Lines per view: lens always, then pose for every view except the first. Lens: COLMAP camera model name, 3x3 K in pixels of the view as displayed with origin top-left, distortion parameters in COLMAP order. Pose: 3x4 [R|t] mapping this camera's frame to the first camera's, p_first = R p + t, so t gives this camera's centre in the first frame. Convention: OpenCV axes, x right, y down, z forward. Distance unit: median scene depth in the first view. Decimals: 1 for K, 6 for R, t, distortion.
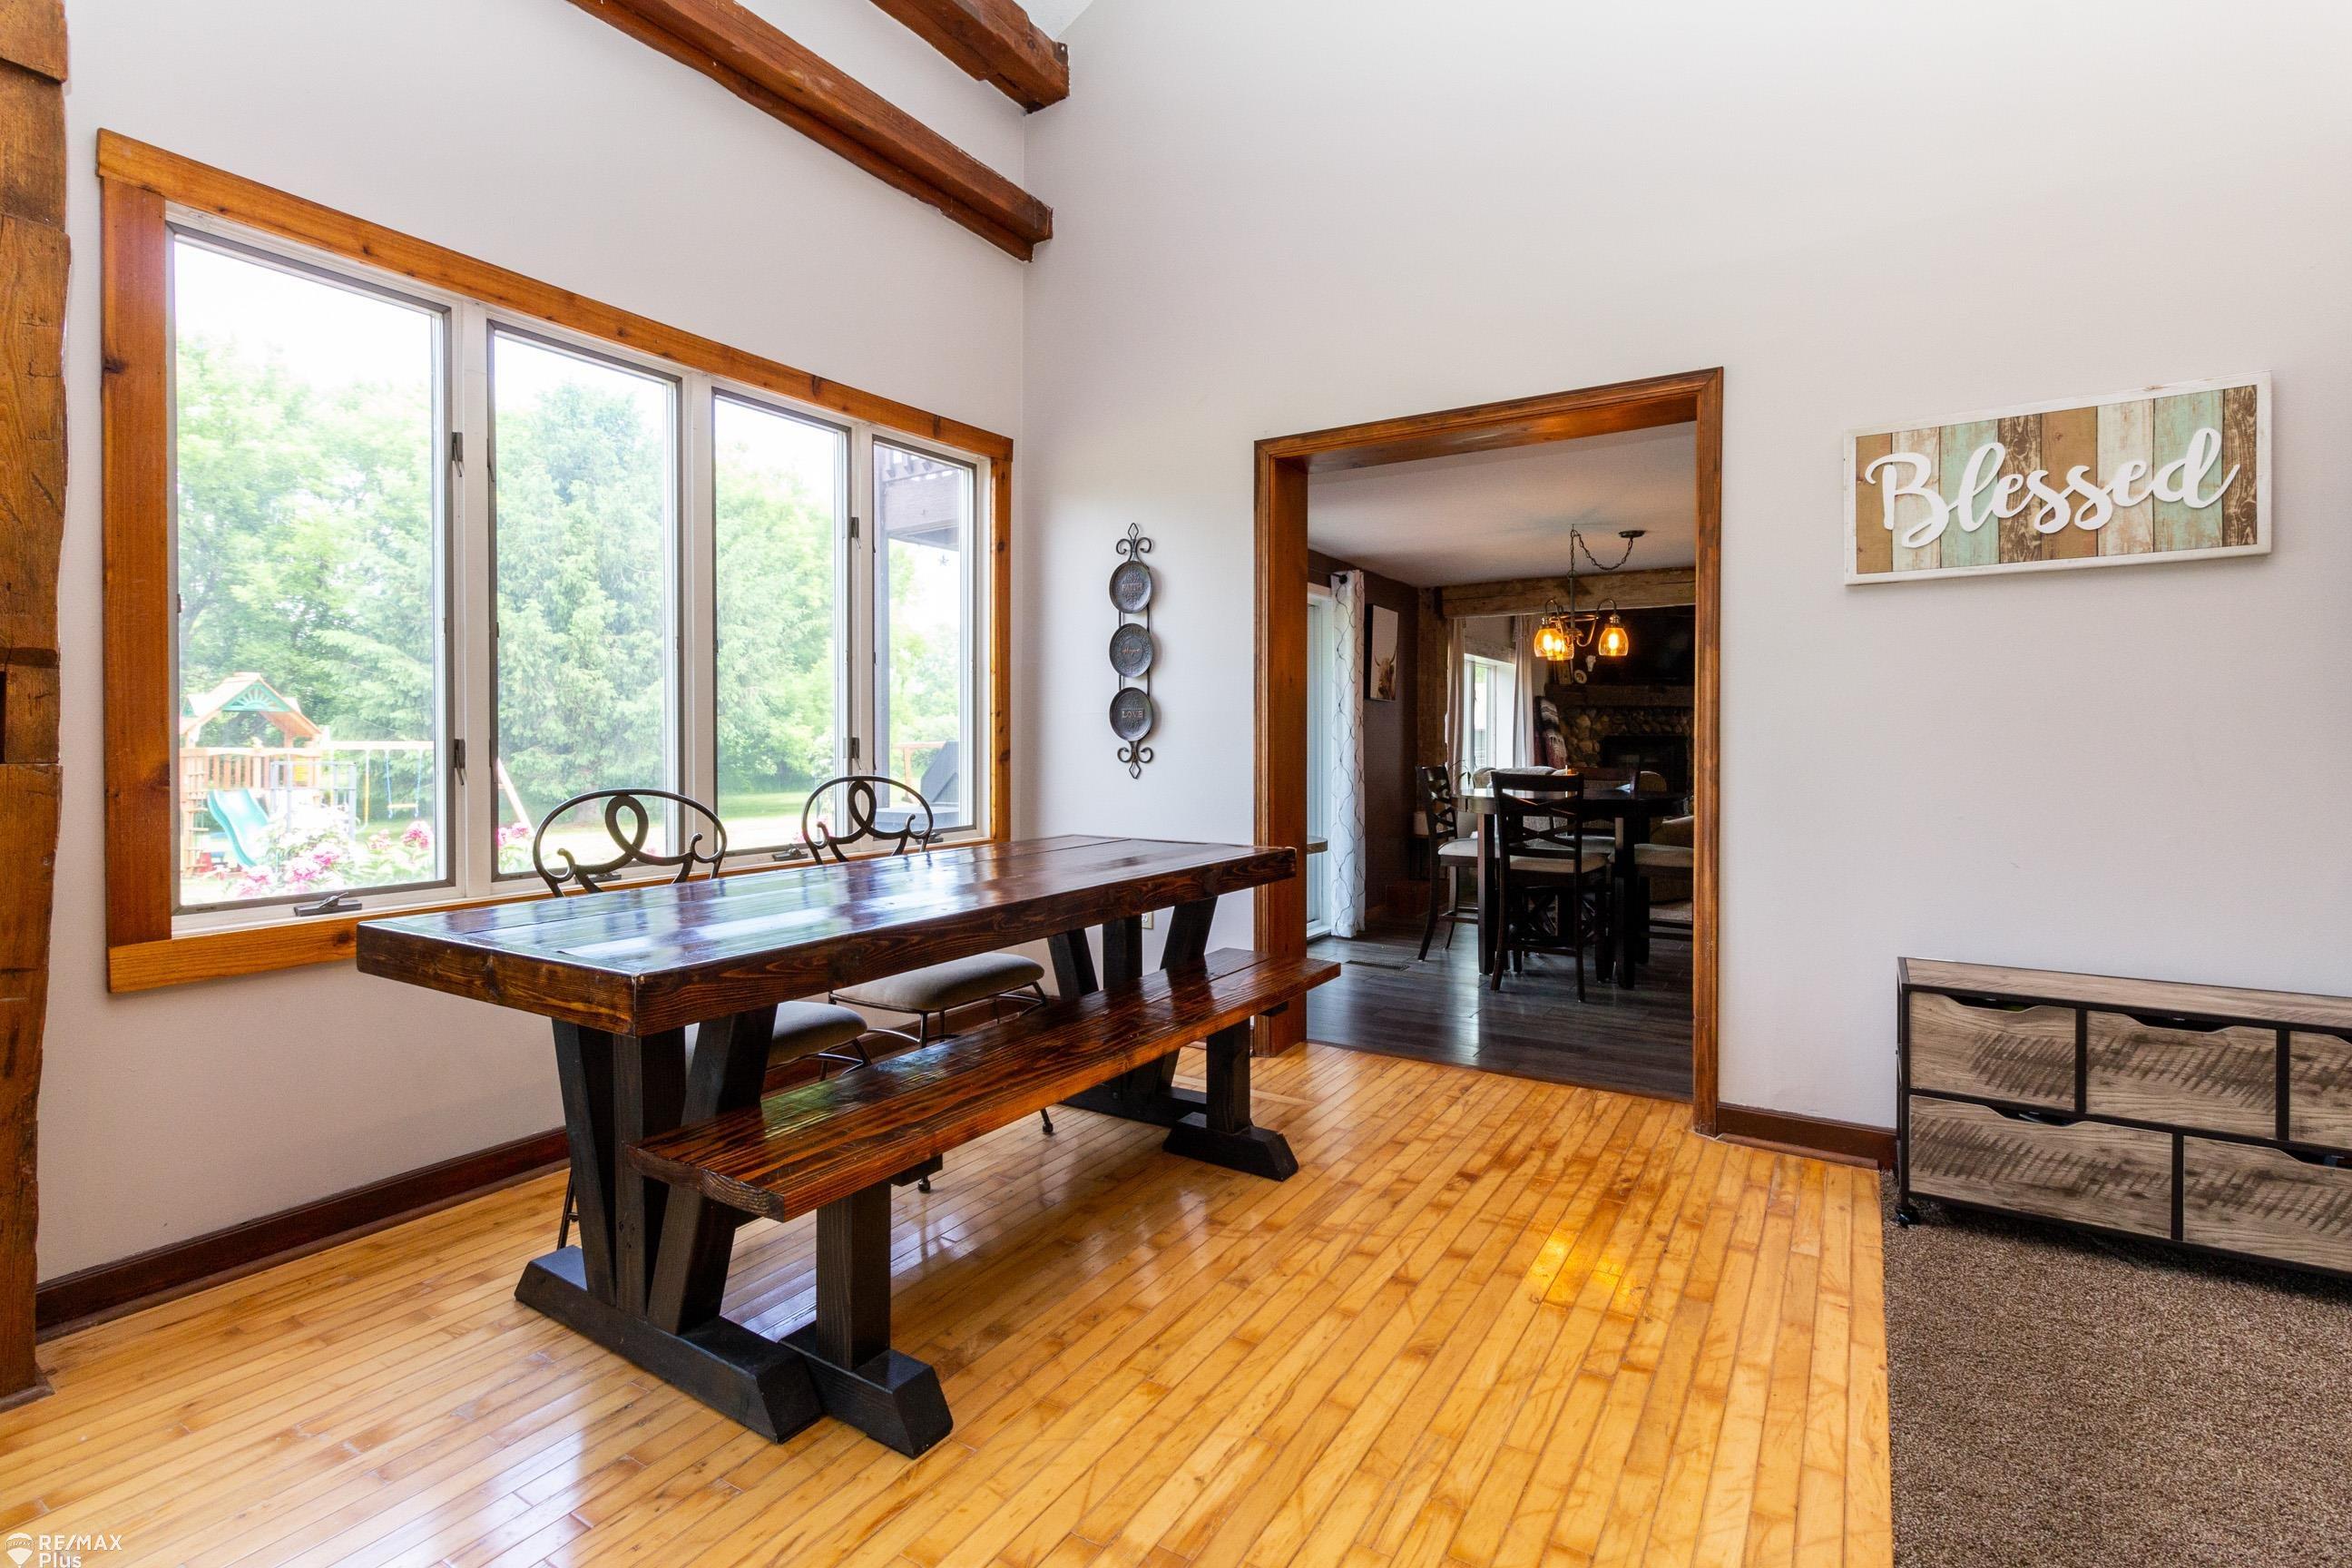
lens RADIAL K [[1107.3, 0, 1175.2], [0, 1107.3, 744.3], [0, 0, 1]] dist [0.004476, 0.000547]
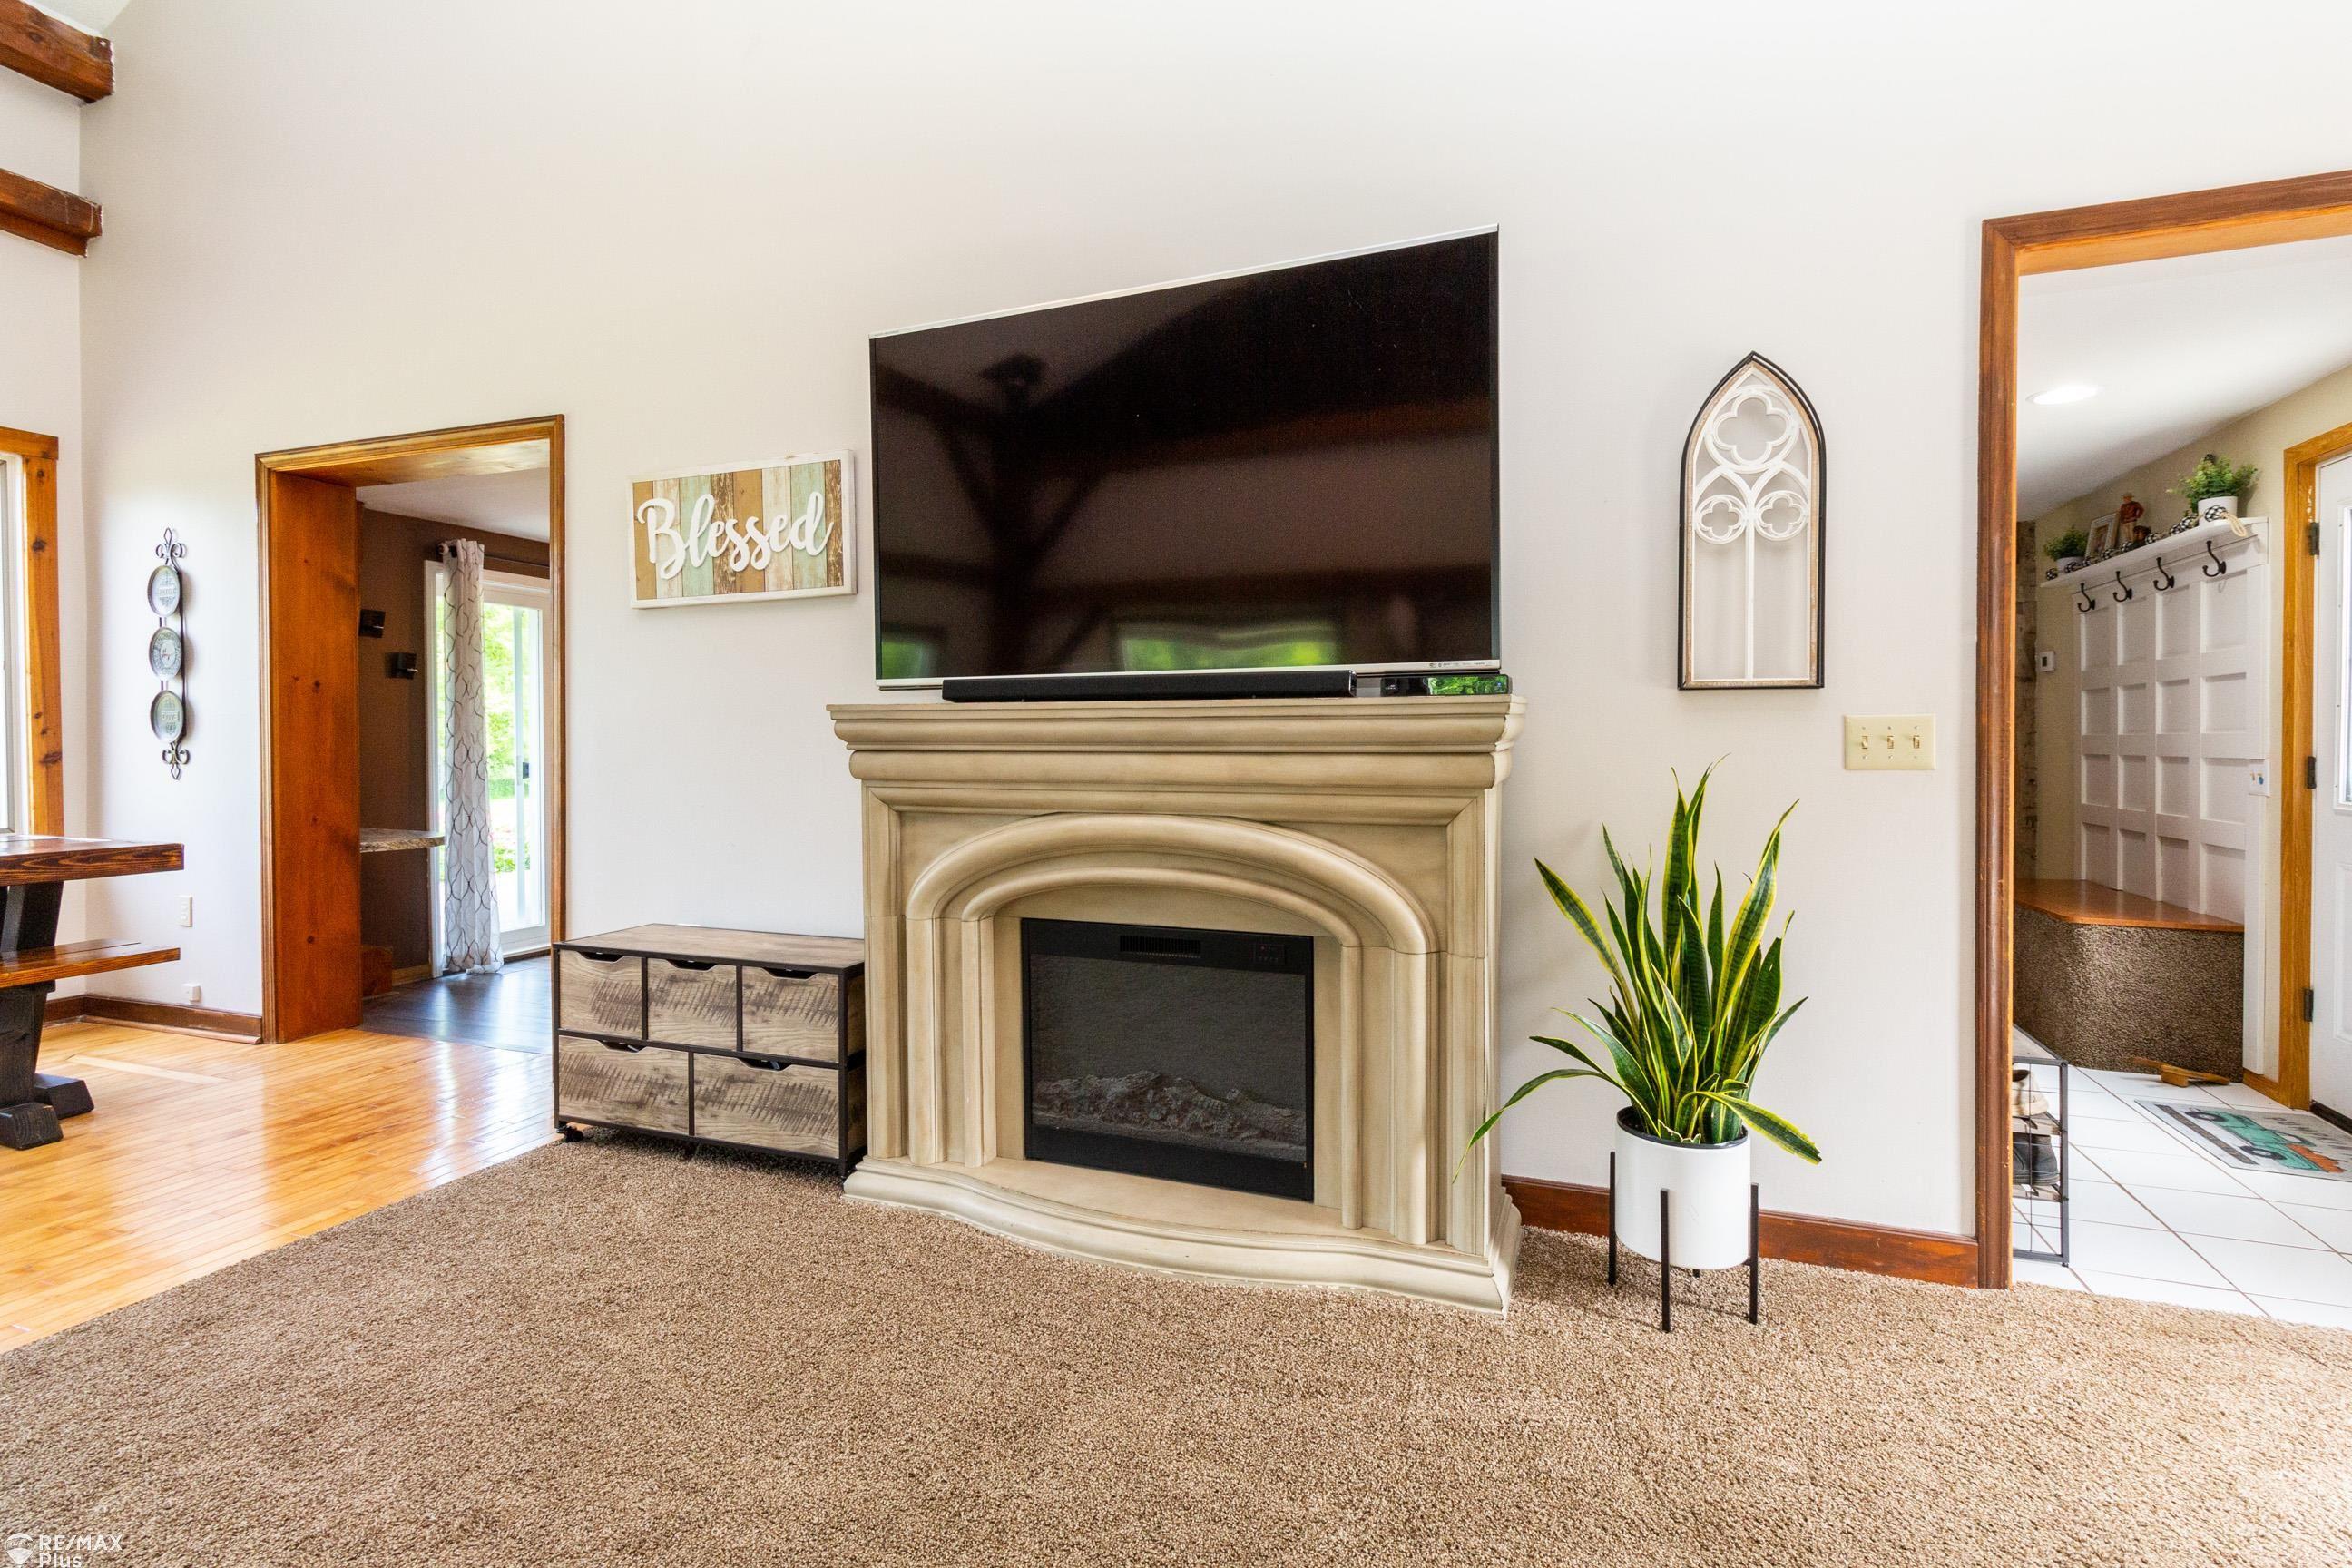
lens RADIAL K [[1107.3, 0, 1182.1], [0, 1107.3, 774.0], [0, 0, 1]] dist [0.004476, 0.000547]
pose [[0.979517, -0.002451, 0.201348, 1.080629], [-0.001152, 0.999841, 0.017777, 0.010402], [-0.201360, -0.017645, 0.979358, -0.307265]]
